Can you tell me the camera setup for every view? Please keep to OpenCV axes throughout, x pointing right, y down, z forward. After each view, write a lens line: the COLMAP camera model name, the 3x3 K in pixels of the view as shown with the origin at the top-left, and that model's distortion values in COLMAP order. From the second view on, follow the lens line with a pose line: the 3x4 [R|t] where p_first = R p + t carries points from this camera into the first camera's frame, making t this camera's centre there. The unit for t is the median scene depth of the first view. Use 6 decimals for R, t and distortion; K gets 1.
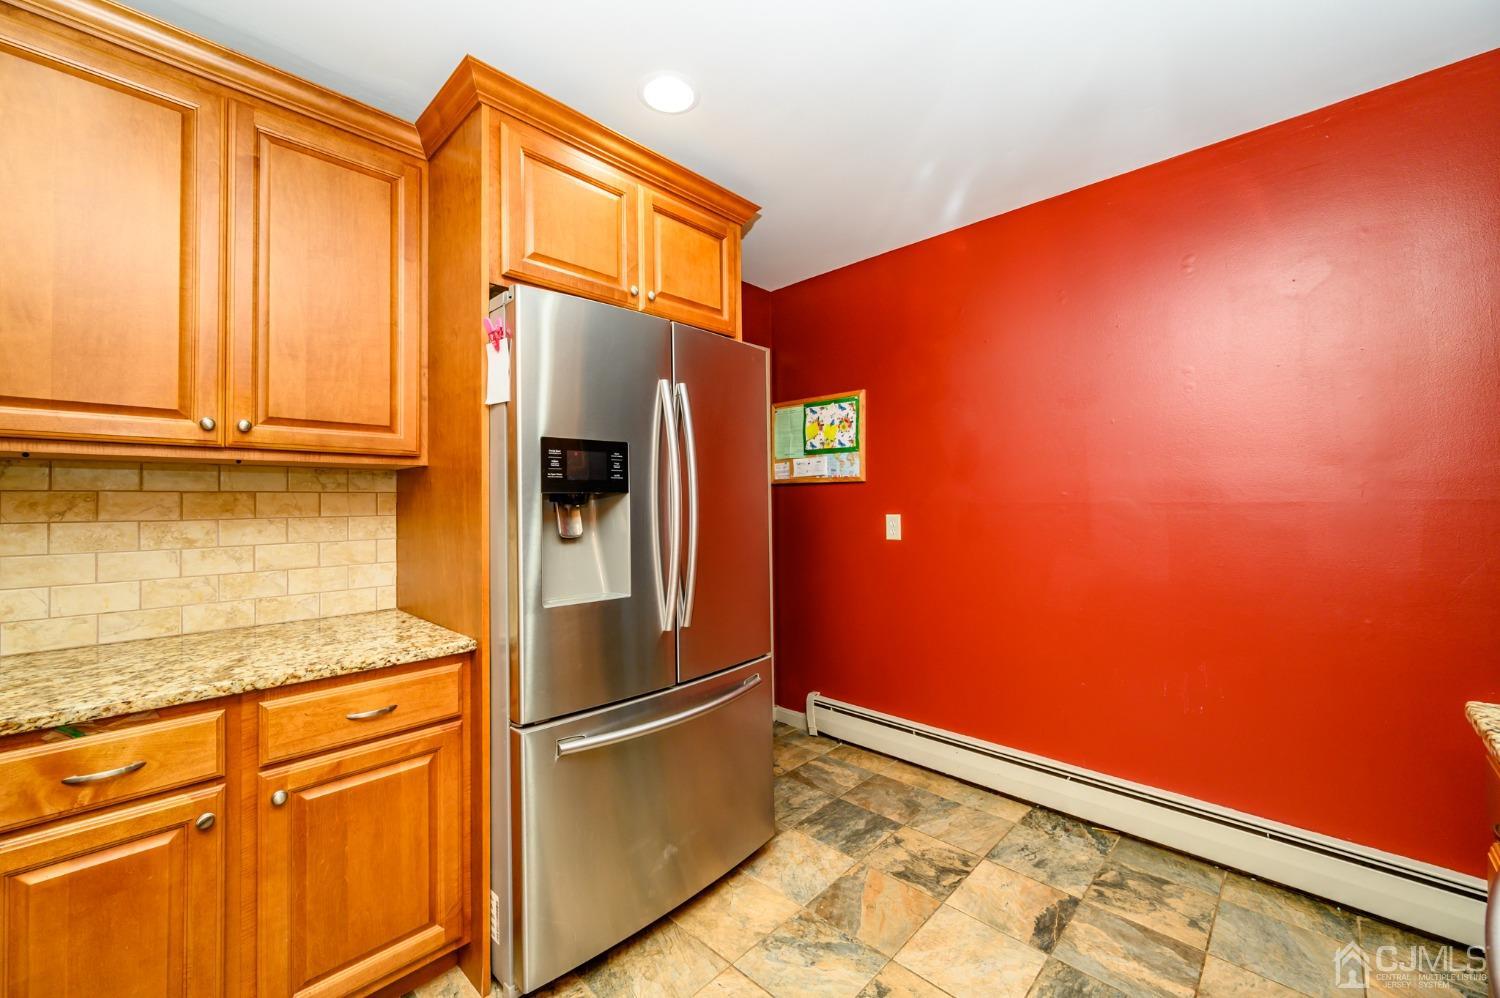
lens RADIAL K [[591.4, 0, 749.6], [0, 591.4, 492.8], [0, 0, 1]] dist [0.000363, 0.000088]
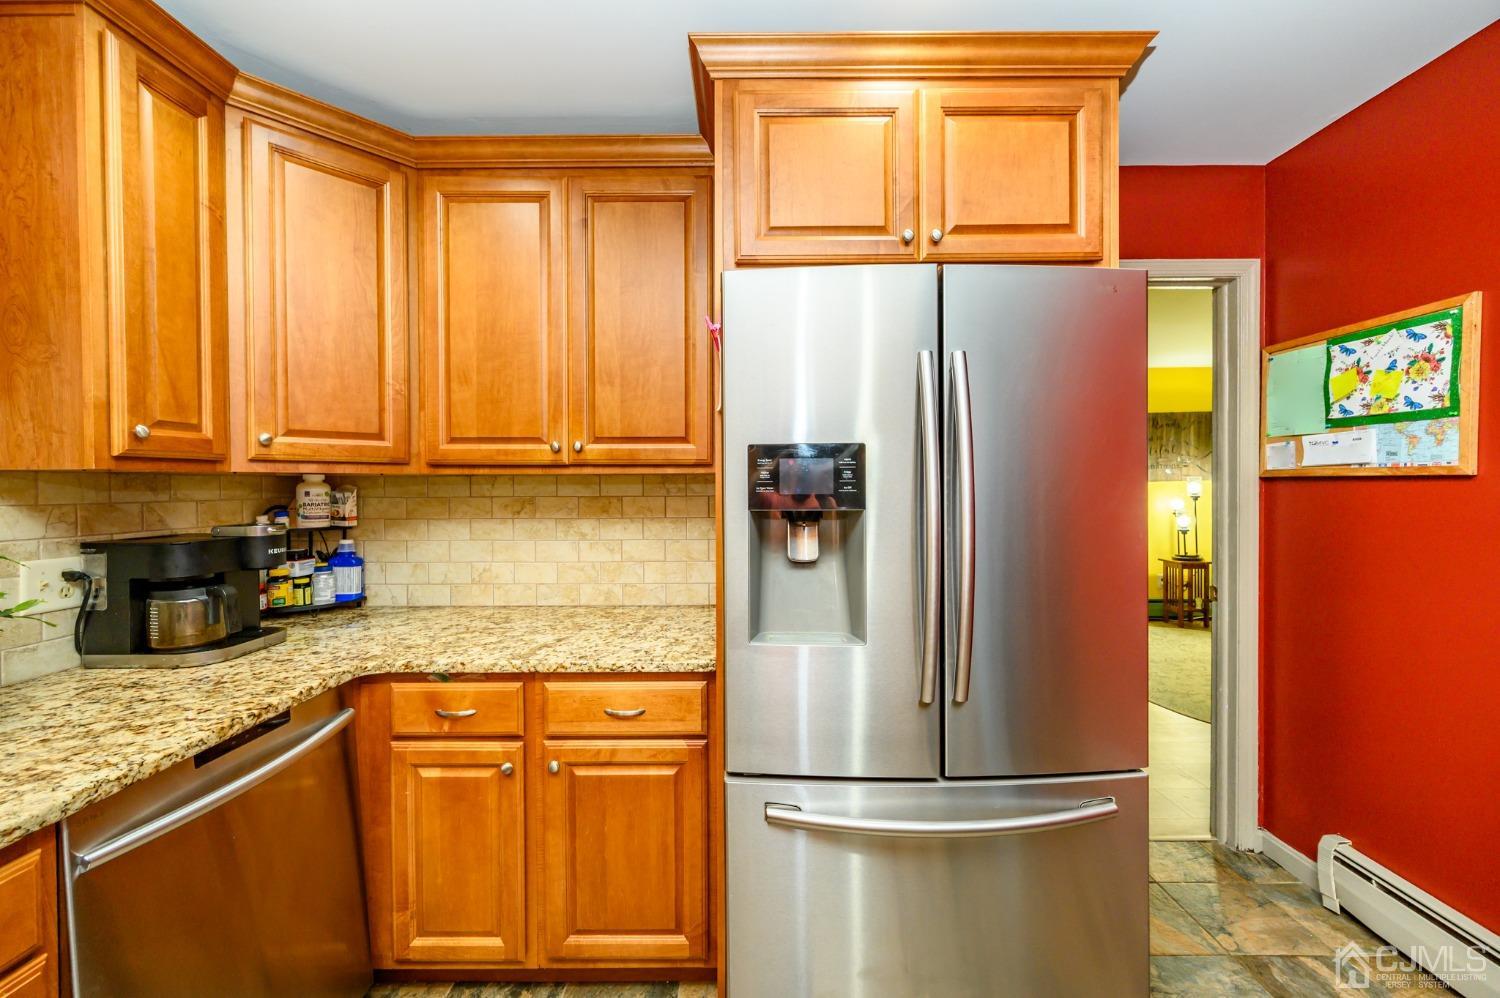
lens RADIAL K [[591.4, 0, 749.6], [0, 591.4, 492.8], [0, 0, 1]] dist [0.000363, 0.000088]
pose [[0.692470, 0.015386, -0.721283, 0.226344], [0.009470, 0.999493, 0.030413, -0.043703], [0.721385, -0.027891, 0.691973, 0.349866]]
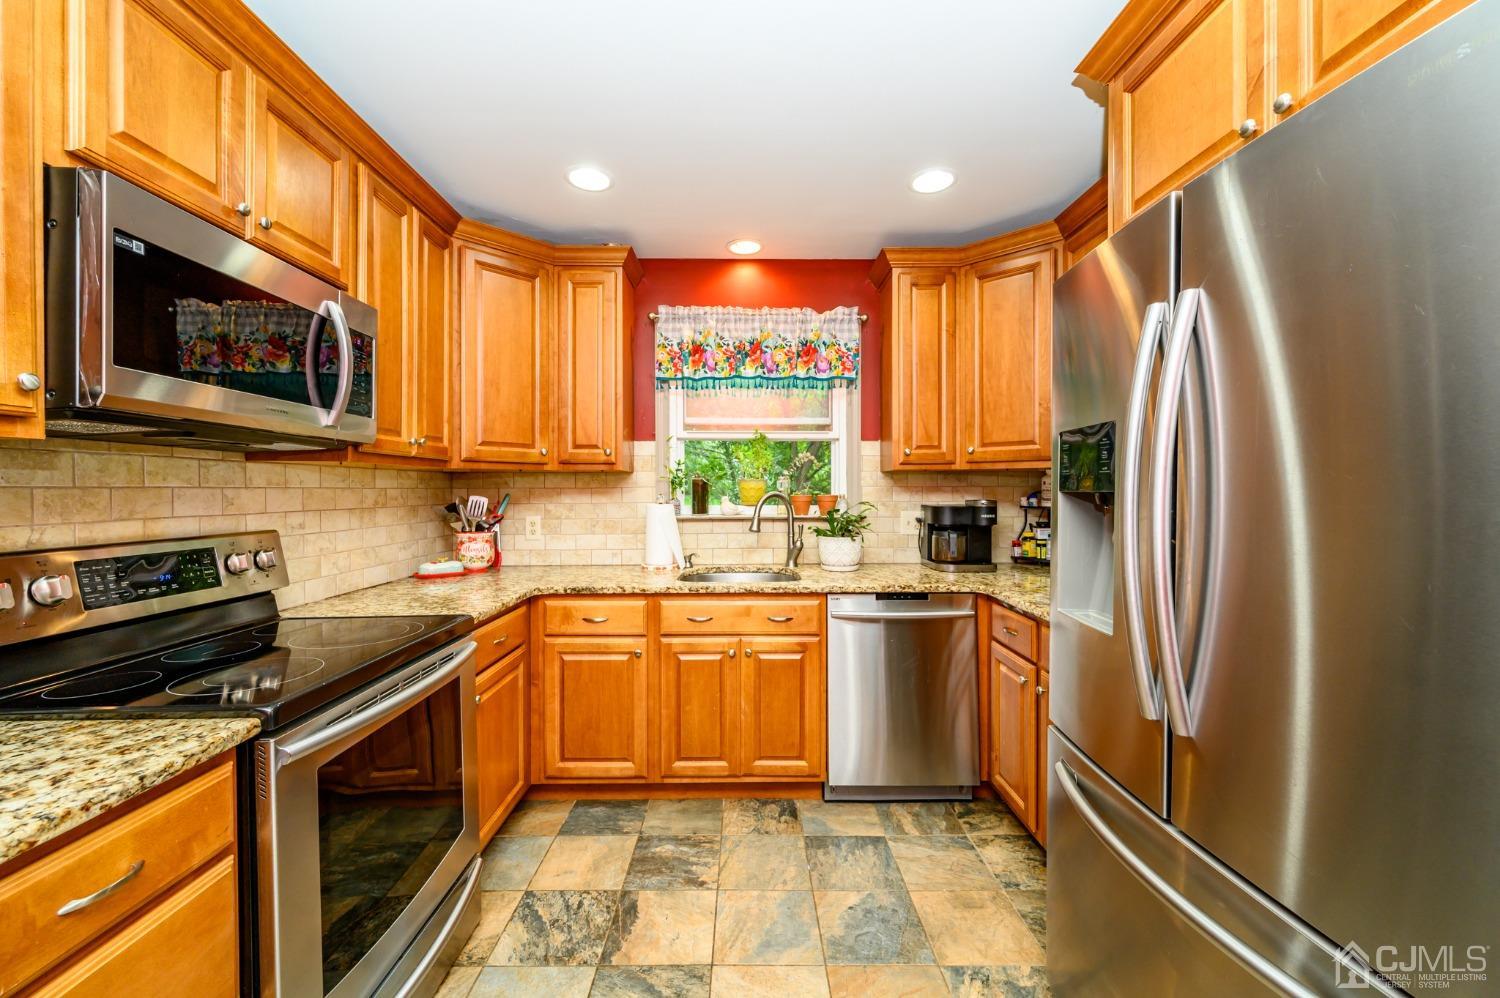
lens RADIAL K [[591.4, 0, 749.6], [0, 591.4, 492.8], [0, 0, 1]] dist [0.000363, 0.000088]
pose [[-0.713067, 0.016601, -0.700899, 0.575077], [0.020210, 0.999791, 0.003120, -0.008948], [0.700805, -0.011940, -0.713253, 1.135589]]
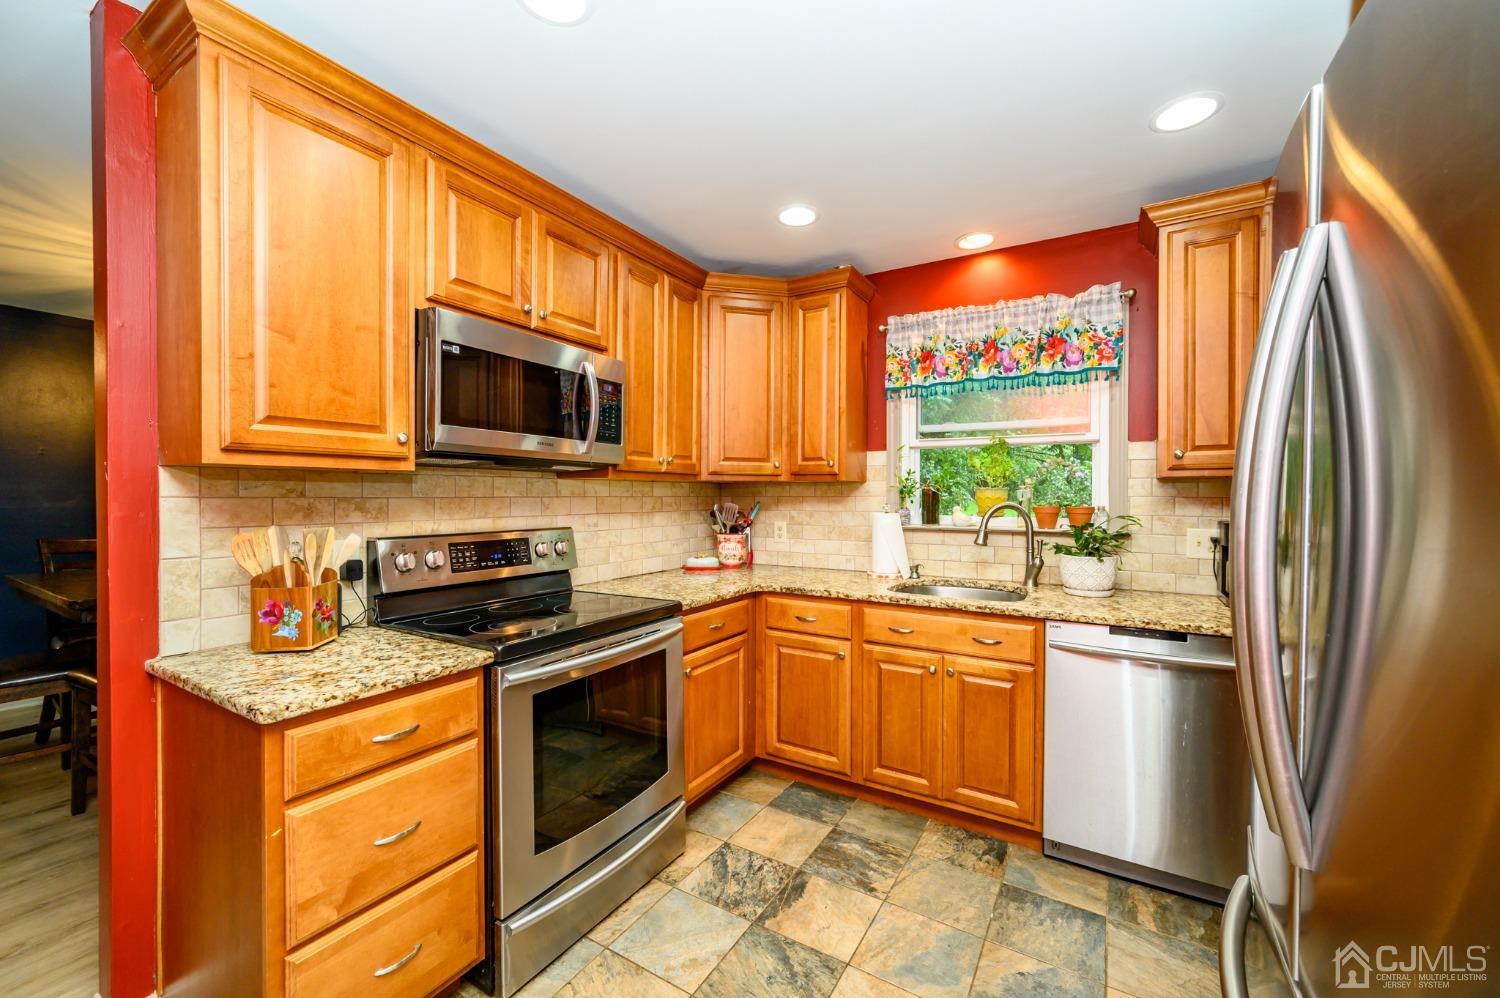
lens RADIAL K [[587.9, 0, 753.5], [0, 587.9, 497.7], [0, 0, 1]] dist [-0.000341, -0.000102]
pose [[-0.974478, 0.010053, -0.224259, 0.332095], [0.011825, 0.999909, -0.006560, -0.014934], [0.224173, -0.009044, -0.974507, 1.320359]]
